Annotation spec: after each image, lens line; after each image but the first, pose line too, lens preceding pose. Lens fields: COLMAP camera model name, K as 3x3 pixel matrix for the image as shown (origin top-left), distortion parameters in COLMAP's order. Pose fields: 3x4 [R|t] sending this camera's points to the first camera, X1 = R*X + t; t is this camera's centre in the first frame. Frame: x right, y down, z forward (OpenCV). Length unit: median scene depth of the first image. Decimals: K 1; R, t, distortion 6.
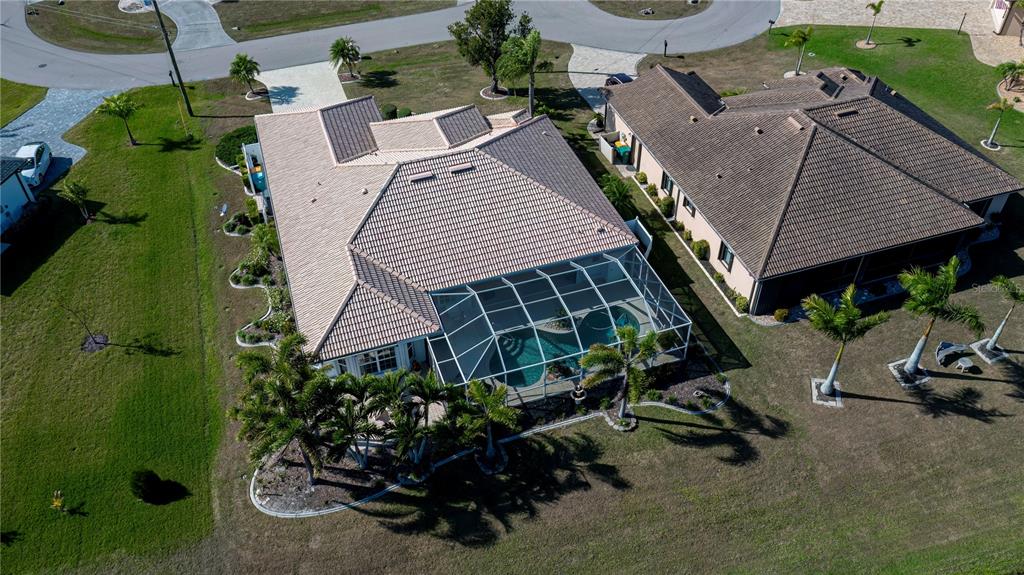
lens RADIAL K [[799.4, 0, 512.0], [0, 799.4, 287.5], [0, 0, 1]] dist [-0.023851, -0.003813]
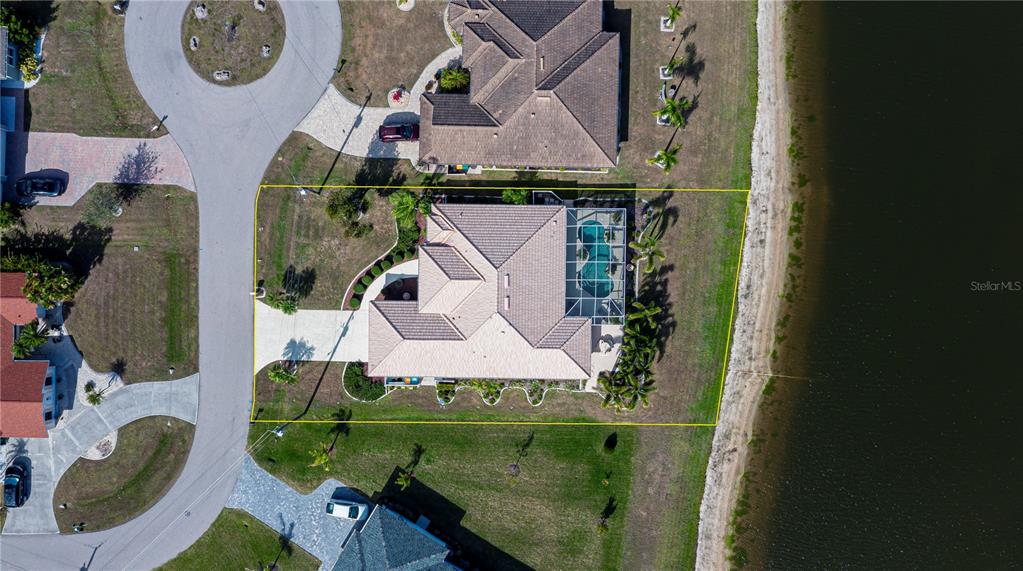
lens RADIAL K [[830.2, 0, 511.5], [0, 830.2, 285.5], [0, 0, 1]] dist [-0.057141, 0.002623]
pose [[0.338346, -0.941022, -0.000699, -0.068067], [0.644817, 0.231304, 0.728498, -1.579379], [-0.685371, -0.246935, 0.685047, -0.352047]]
